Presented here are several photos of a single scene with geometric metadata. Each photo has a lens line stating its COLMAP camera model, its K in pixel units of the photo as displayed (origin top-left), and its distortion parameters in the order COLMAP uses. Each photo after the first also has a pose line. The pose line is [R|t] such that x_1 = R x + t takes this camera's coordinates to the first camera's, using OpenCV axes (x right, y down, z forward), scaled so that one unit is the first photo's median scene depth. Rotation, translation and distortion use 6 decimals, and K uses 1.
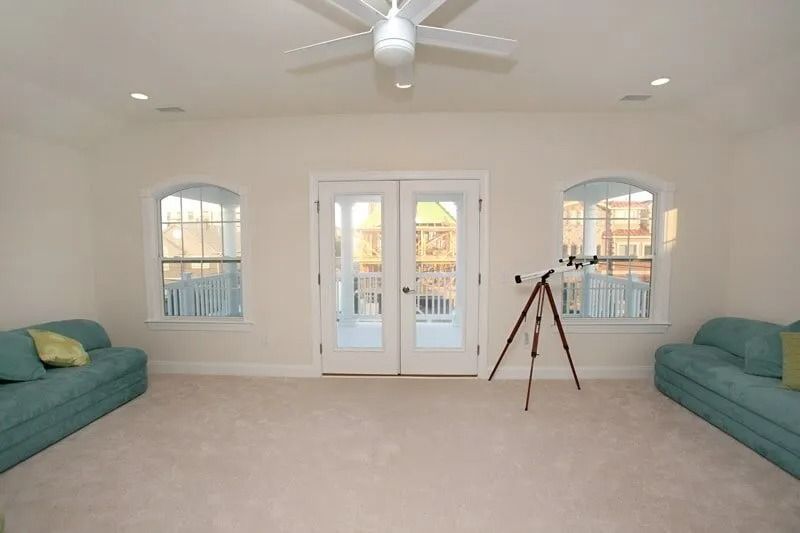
lens RADIAL K [[387.0, 0, 393.2], [0, 387.0, 277.2], [0, 0, 1]] dist [-0.049234, 0.001108]
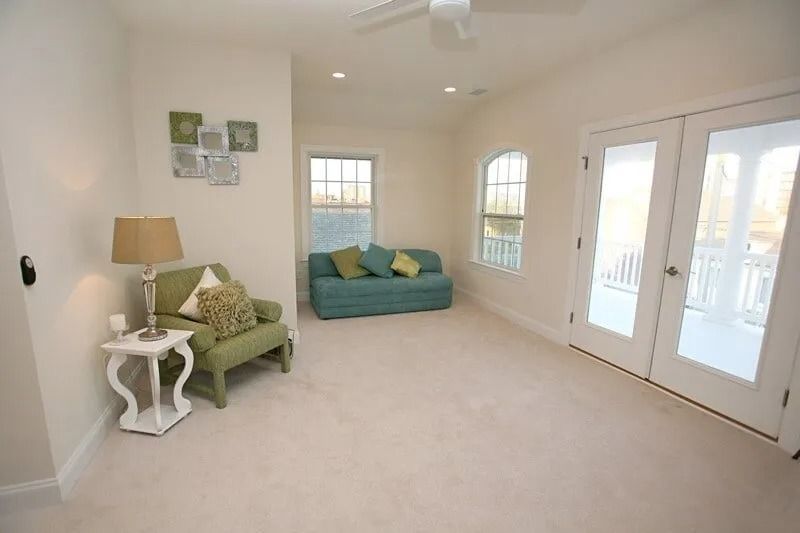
lens RADIAL K [[387.0, 0, 393.2], [0, 387.0, 277.2], [0, 0, 1]] dist [-0.049234, 0.001108]
pose [[0.346063, 0.185914, -0.919607, 0.516379], [-0.100946, 0.981858, 0.160511, -0.016420], [0.932765, 0.037284, 0.358552, 0.272752]]
